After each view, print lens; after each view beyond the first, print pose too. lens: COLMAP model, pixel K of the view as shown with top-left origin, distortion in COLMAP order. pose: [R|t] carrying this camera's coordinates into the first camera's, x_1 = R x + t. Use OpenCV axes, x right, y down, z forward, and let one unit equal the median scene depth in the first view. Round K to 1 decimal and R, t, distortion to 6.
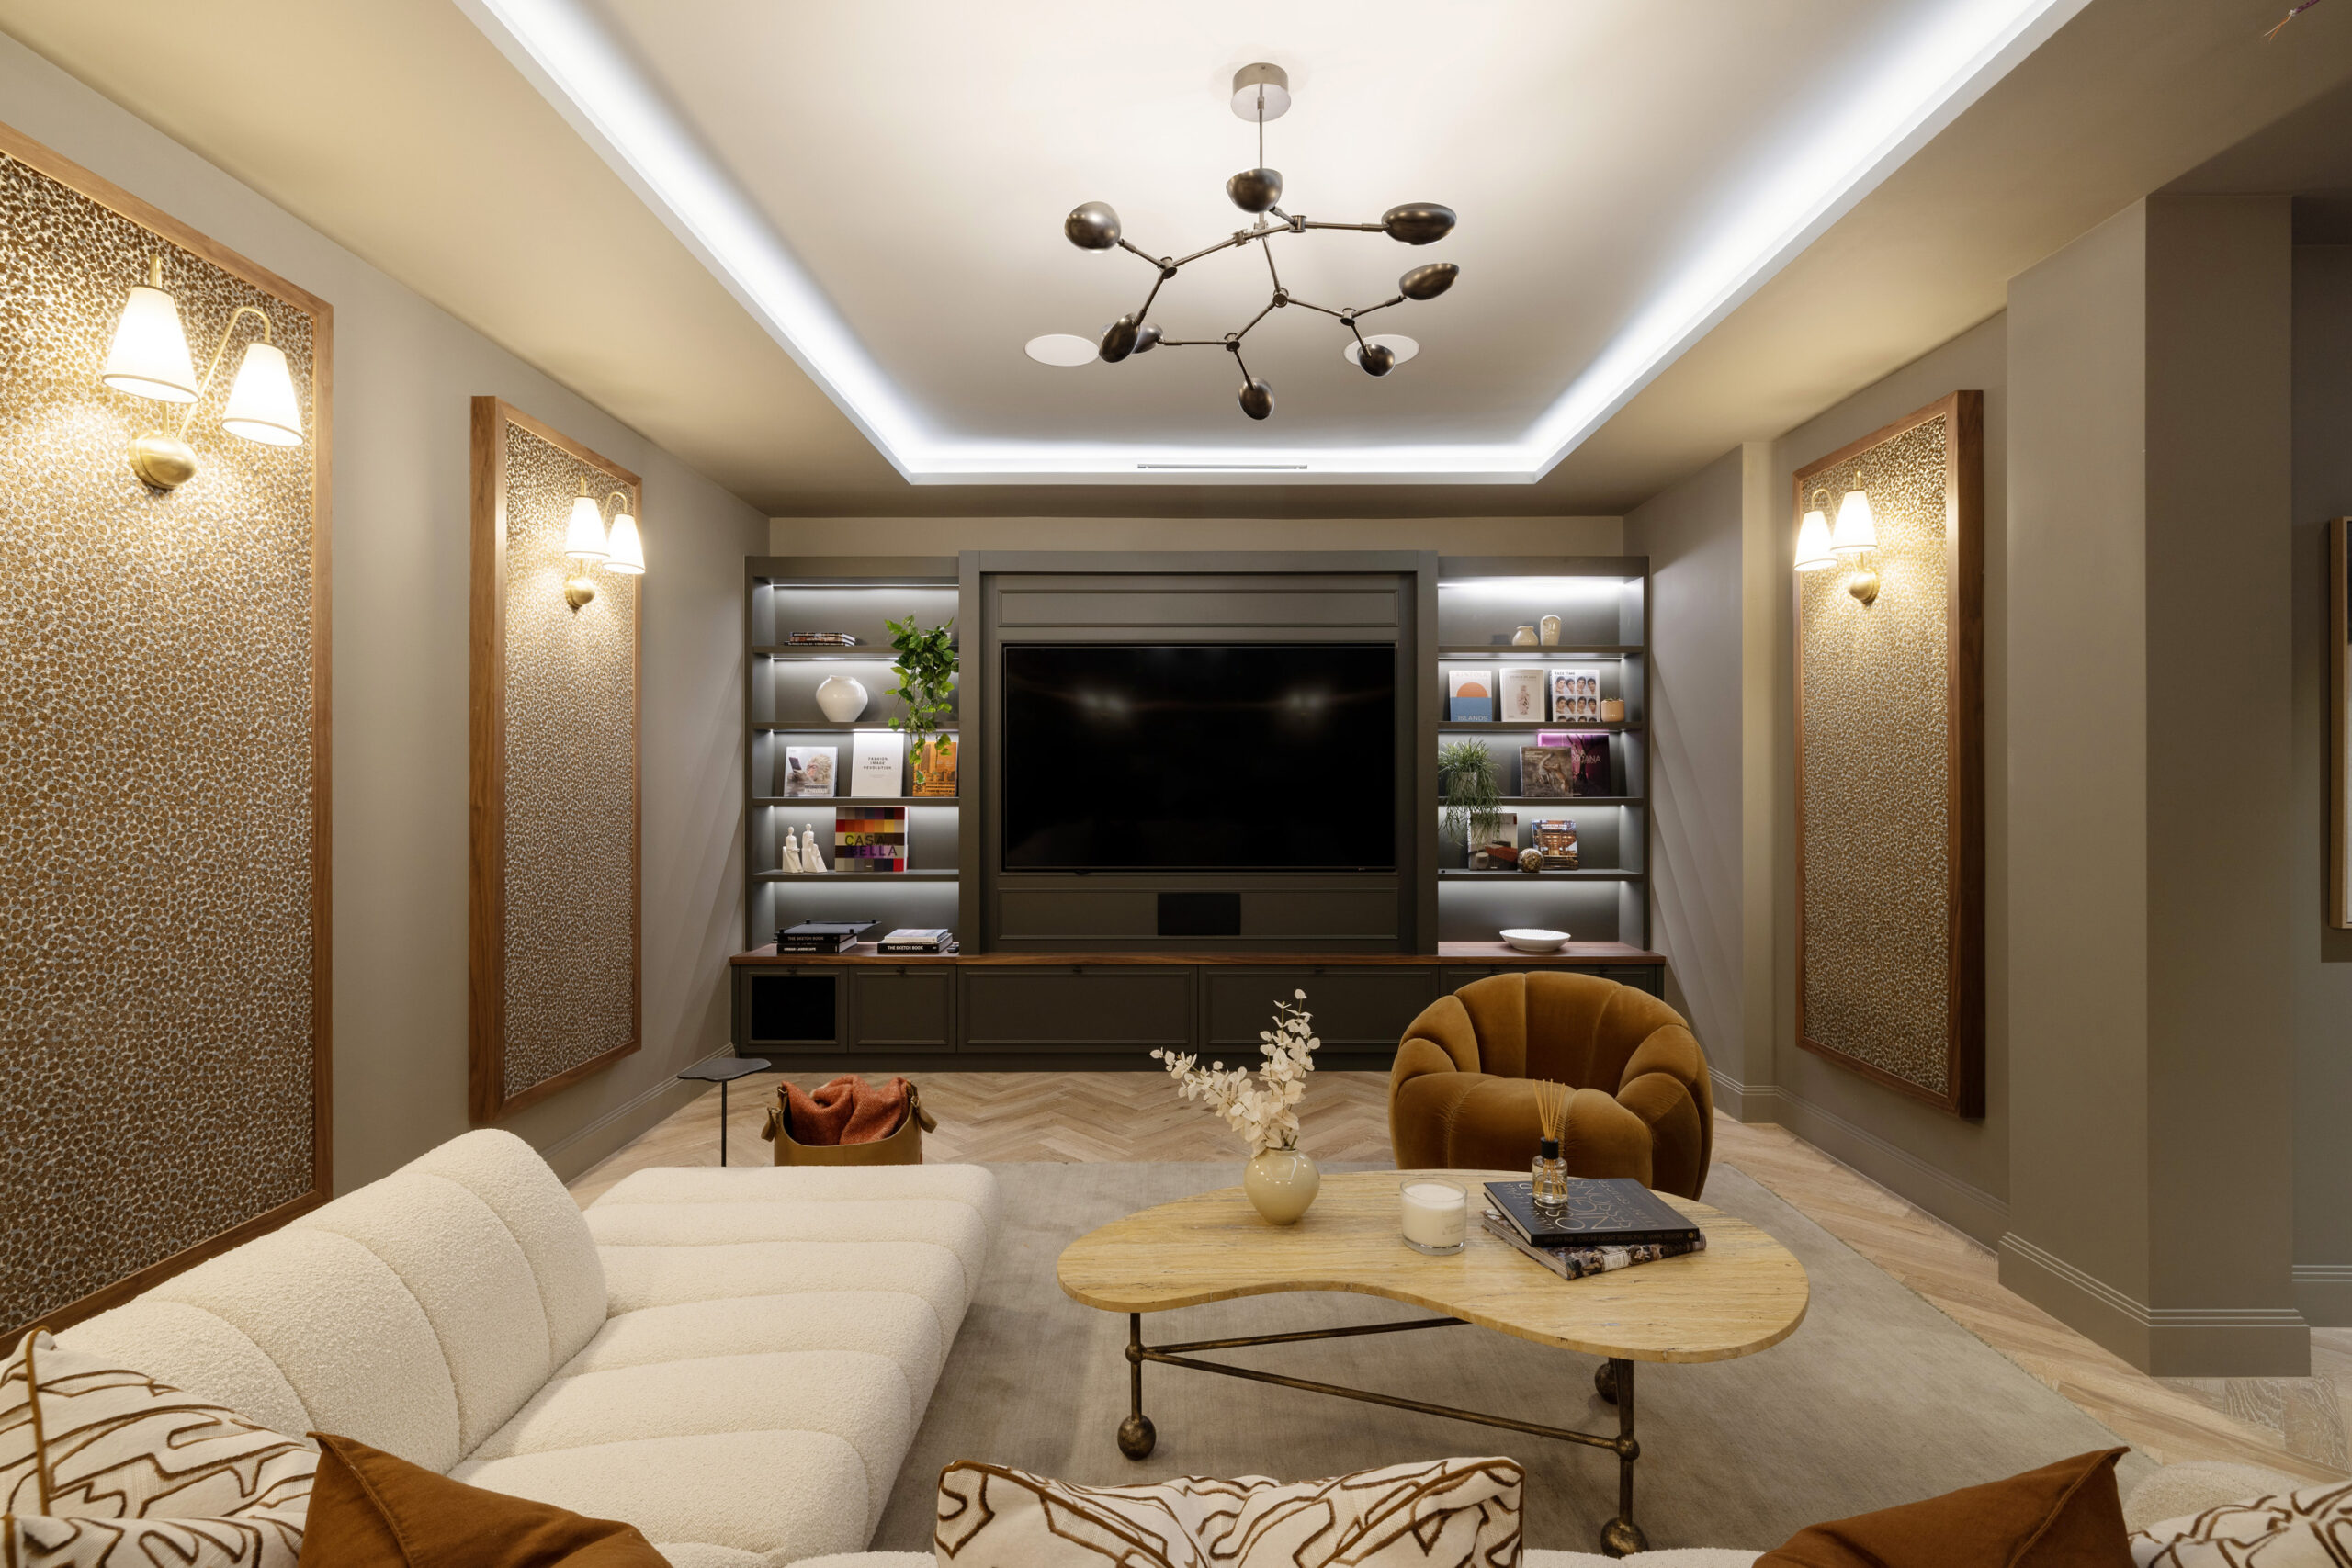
lens RADIAL K [[1045.6, 0, 1176.0], [0, 1045.6, 784.0], [0, 0, 1]] dist [0.000102, 0.000024]
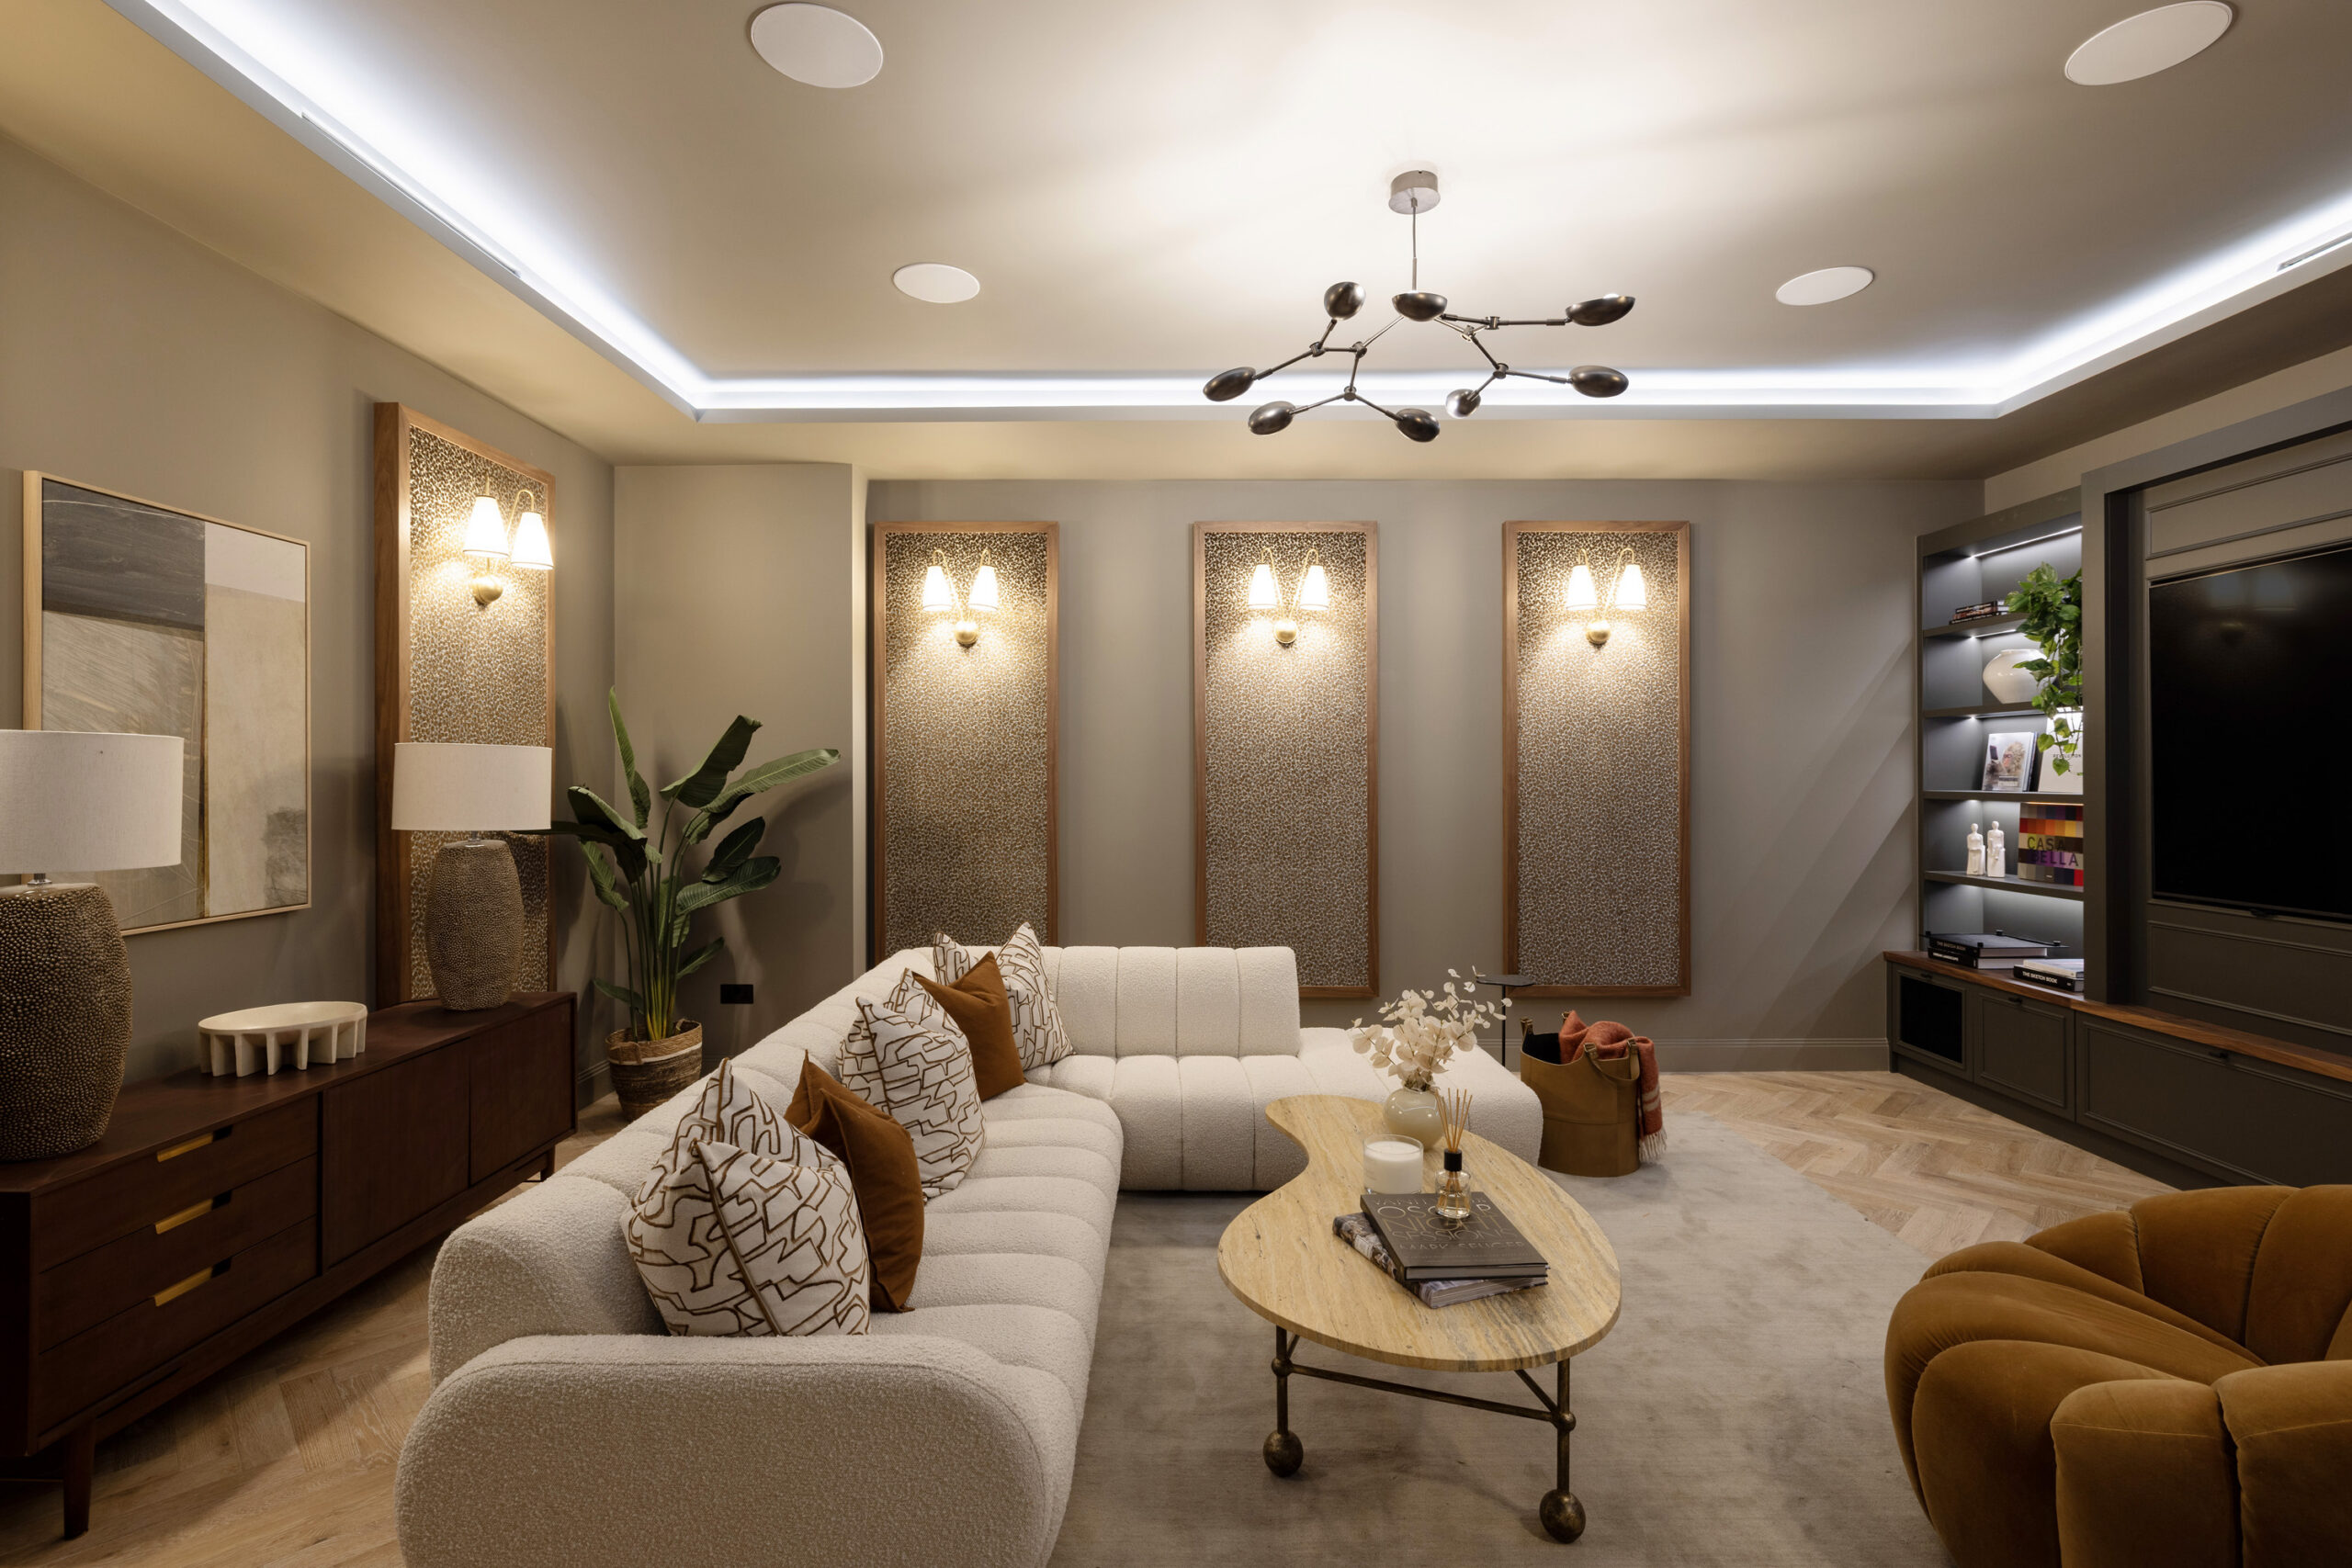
lens RADIAL K [[1088.7, 0, 1176.0], [0, 1088.7, 784.0], [0, 0, 1]] dist [0.000399, 0.000065]
pose [[-0.001161, 0.011844, -0.999929, 0.582544], [-0.001279, 0.999929, 0.011845, -0.003384], [0.999999, 0.001292, -0.001146, 0.321893]]
